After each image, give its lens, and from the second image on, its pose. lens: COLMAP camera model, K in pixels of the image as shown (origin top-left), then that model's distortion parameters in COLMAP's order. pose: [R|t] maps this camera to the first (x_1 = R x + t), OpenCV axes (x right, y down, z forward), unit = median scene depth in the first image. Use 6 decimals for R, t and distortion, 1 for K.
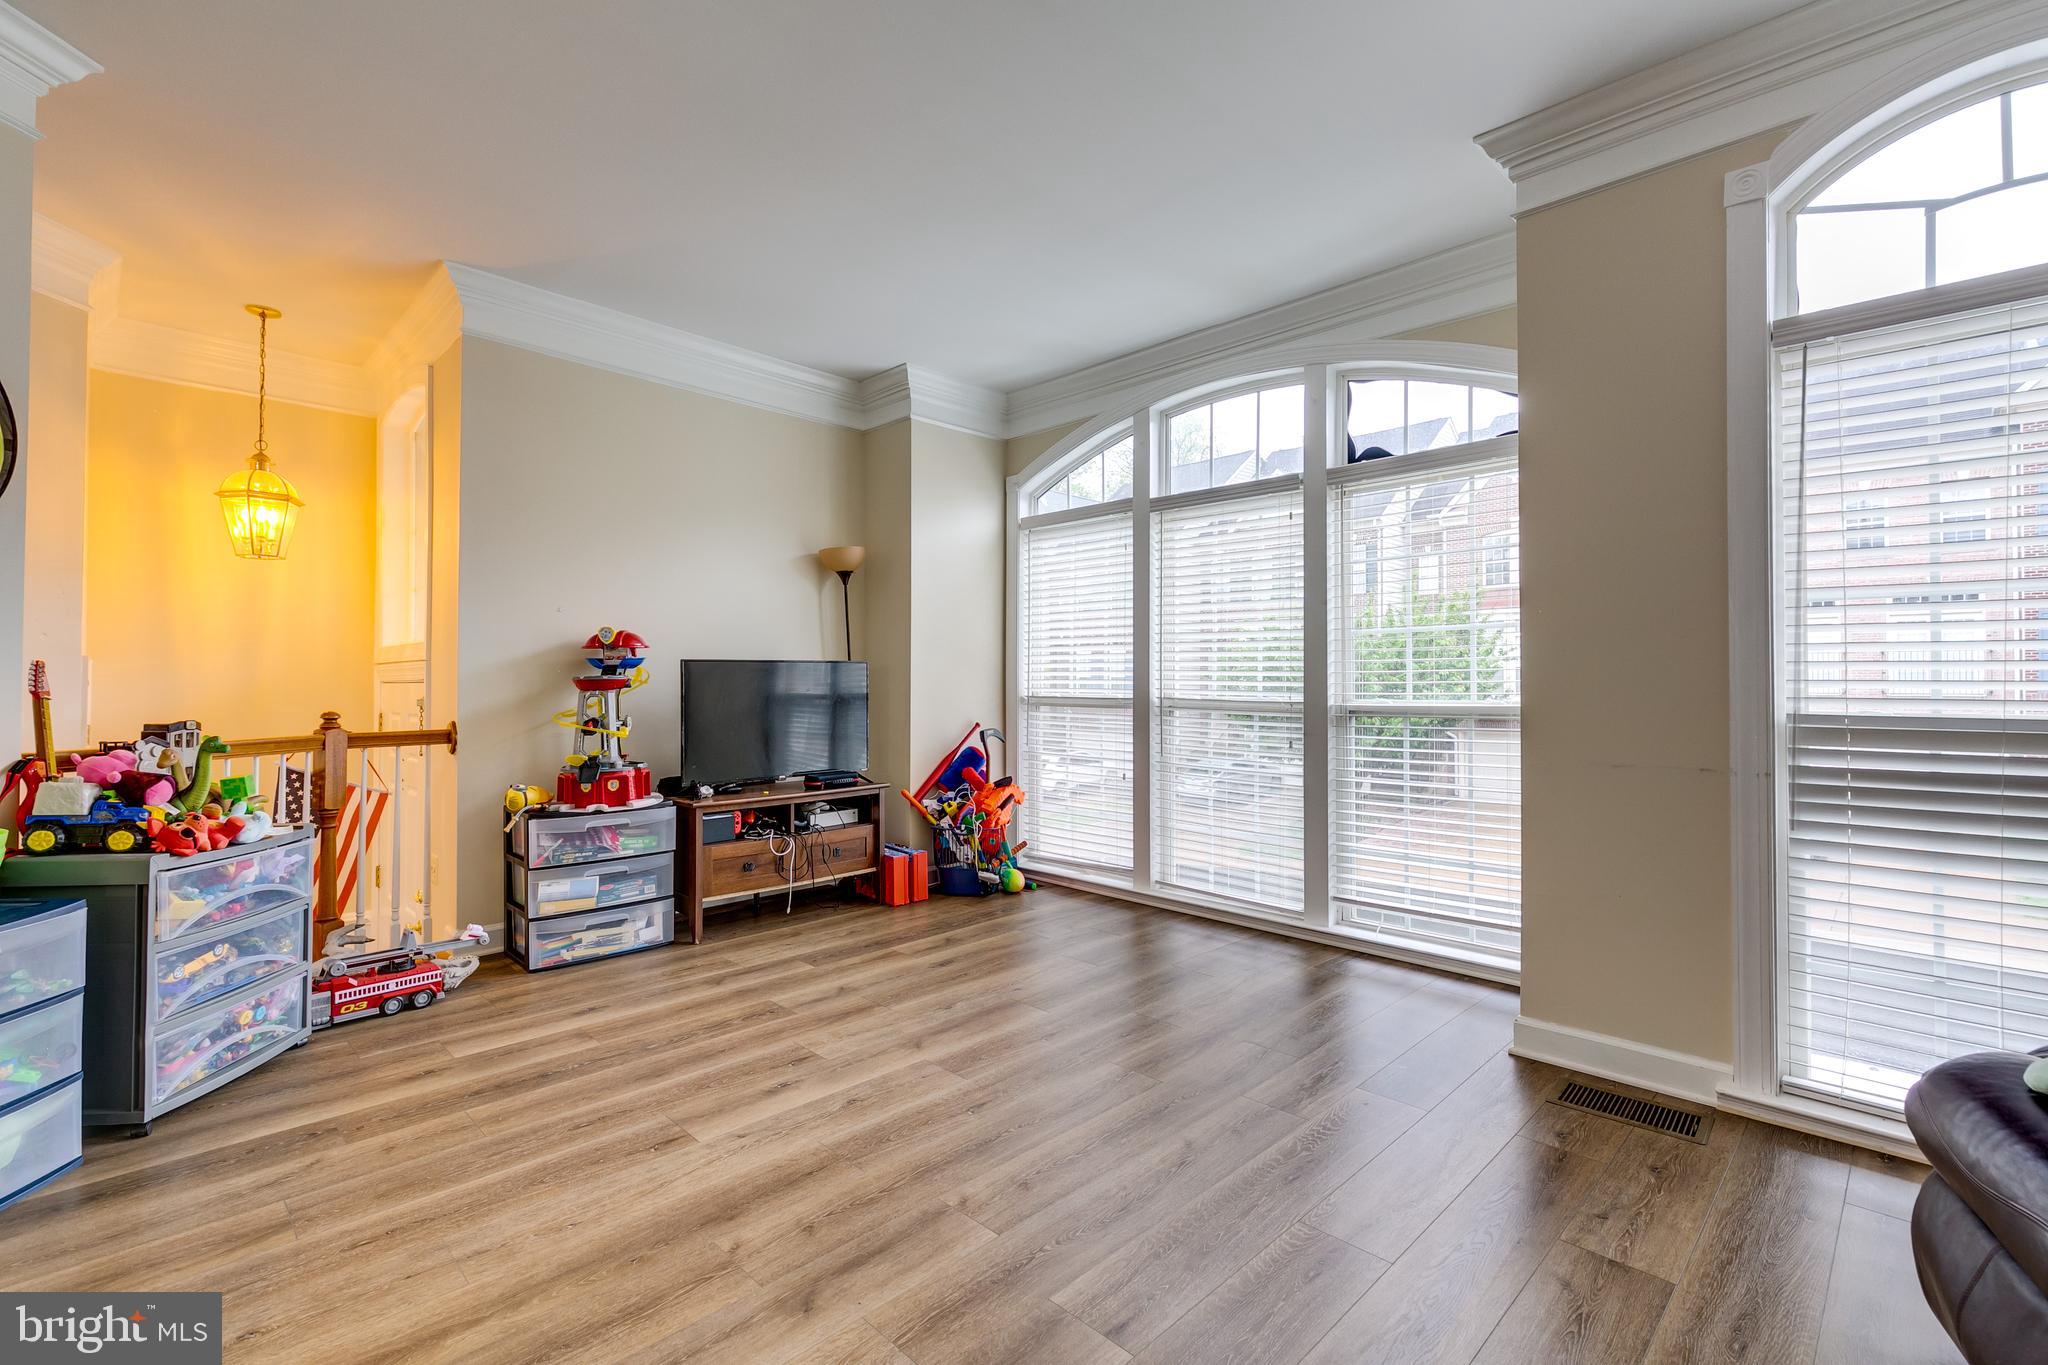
lens RADIAL K [[913.5, 0, 1034.2], [0, 913.5, 677.9], [0, 0, 1]] dist [0.006082, -0.001560]
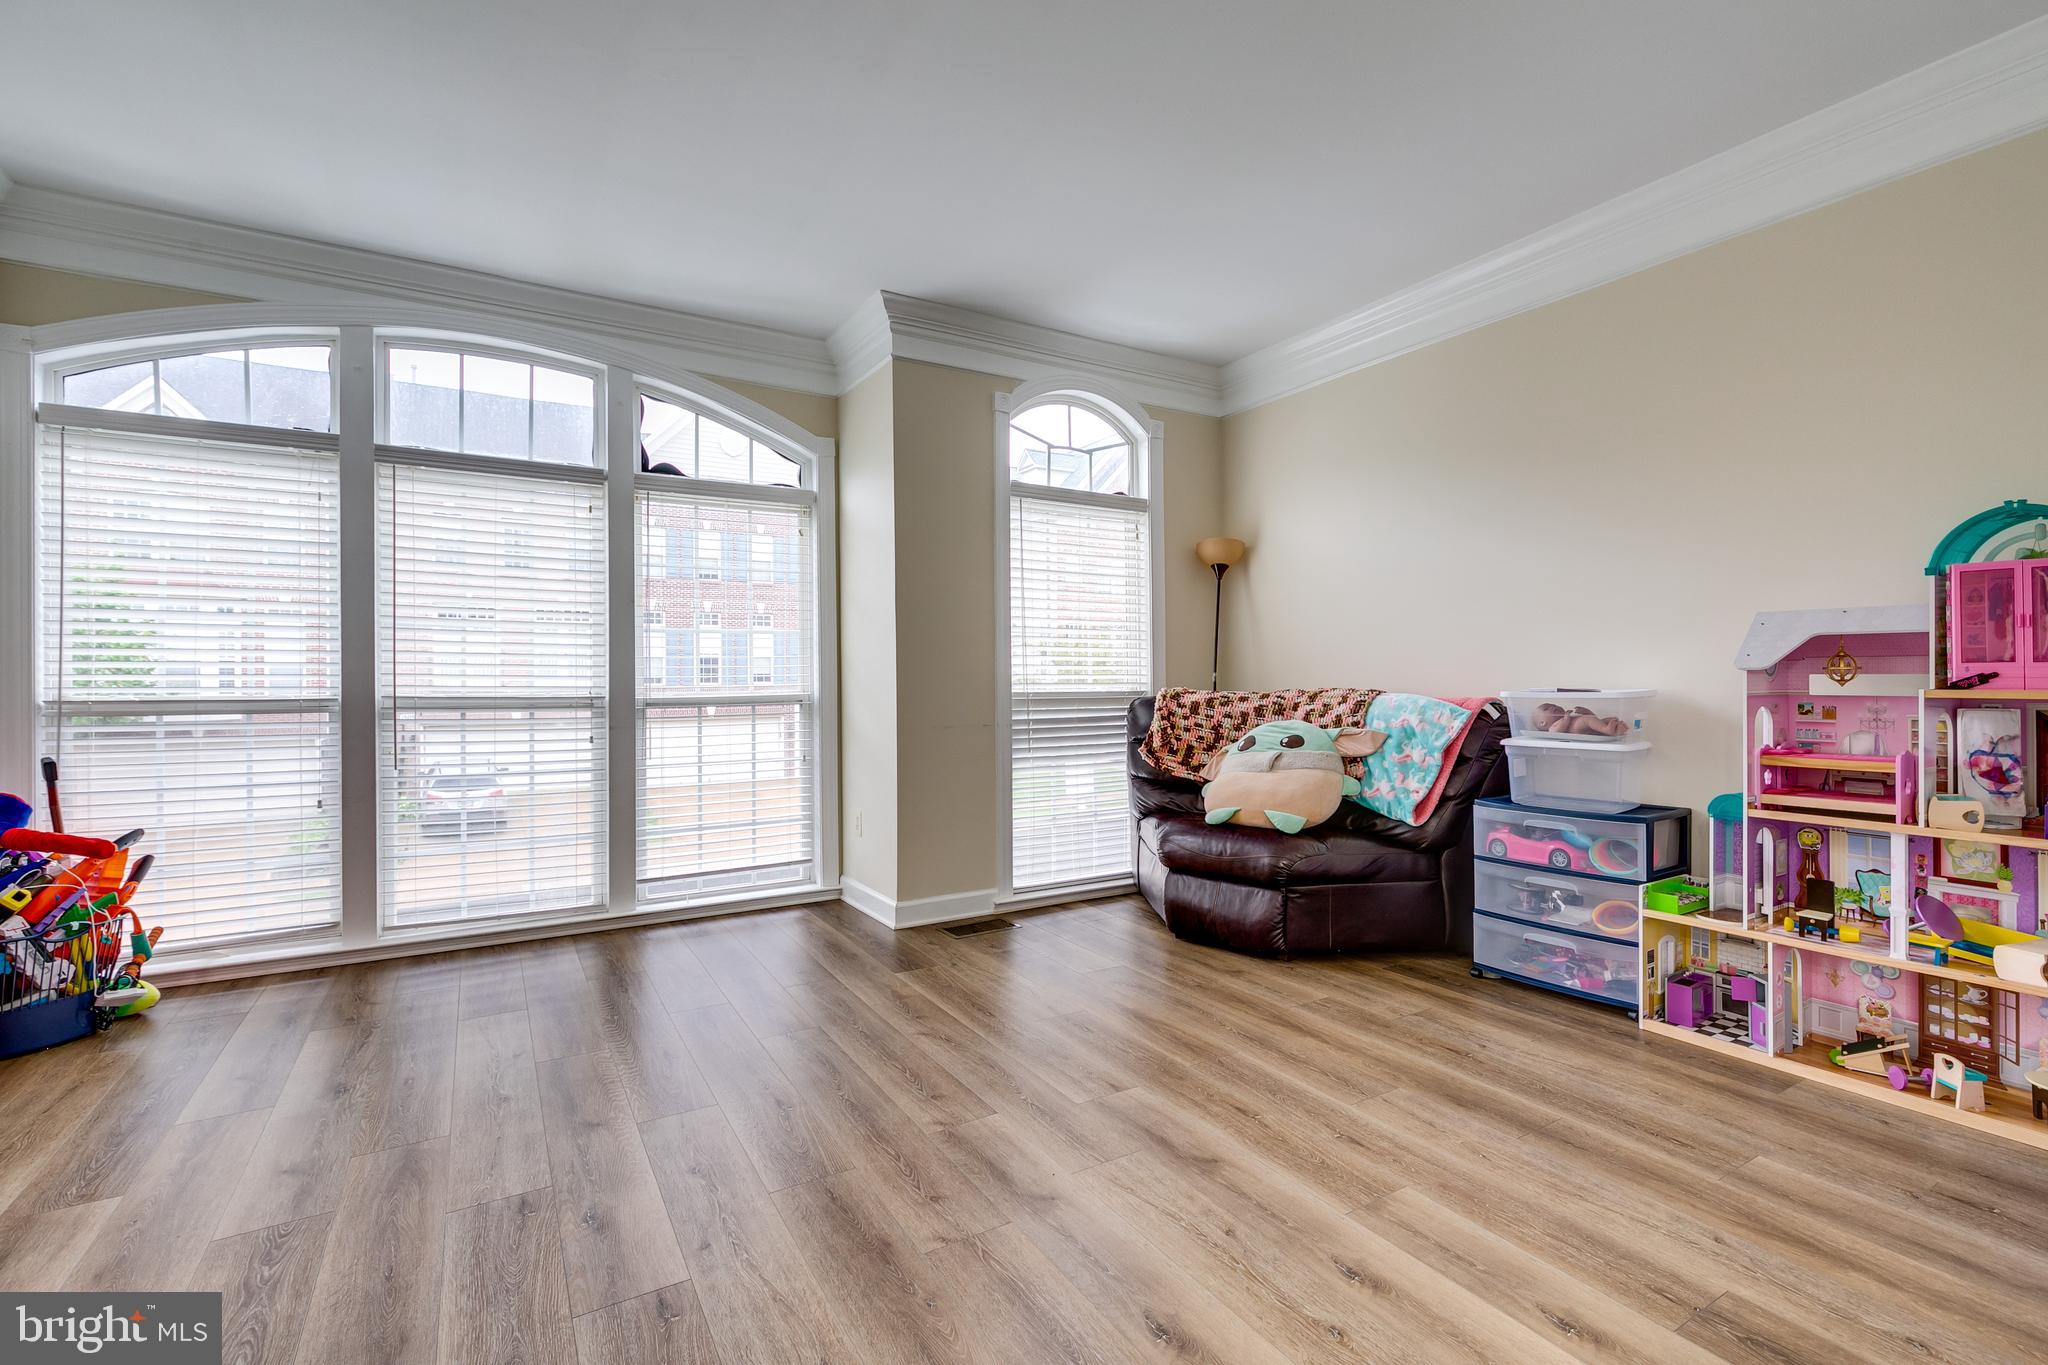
lens RADIAL K [[913.5, 0, 1025.5], [0, 913.5, 685.4], [0, 0, 1]] dist [0.006082, -0.001560]
pose [[0.241969, -0.013087, 0.970196, -0.570512], [-0.002236, 0.999899, 0.014045, -0.001214], [-0.970281, -0.005567, 0.241915, 0.299564]]
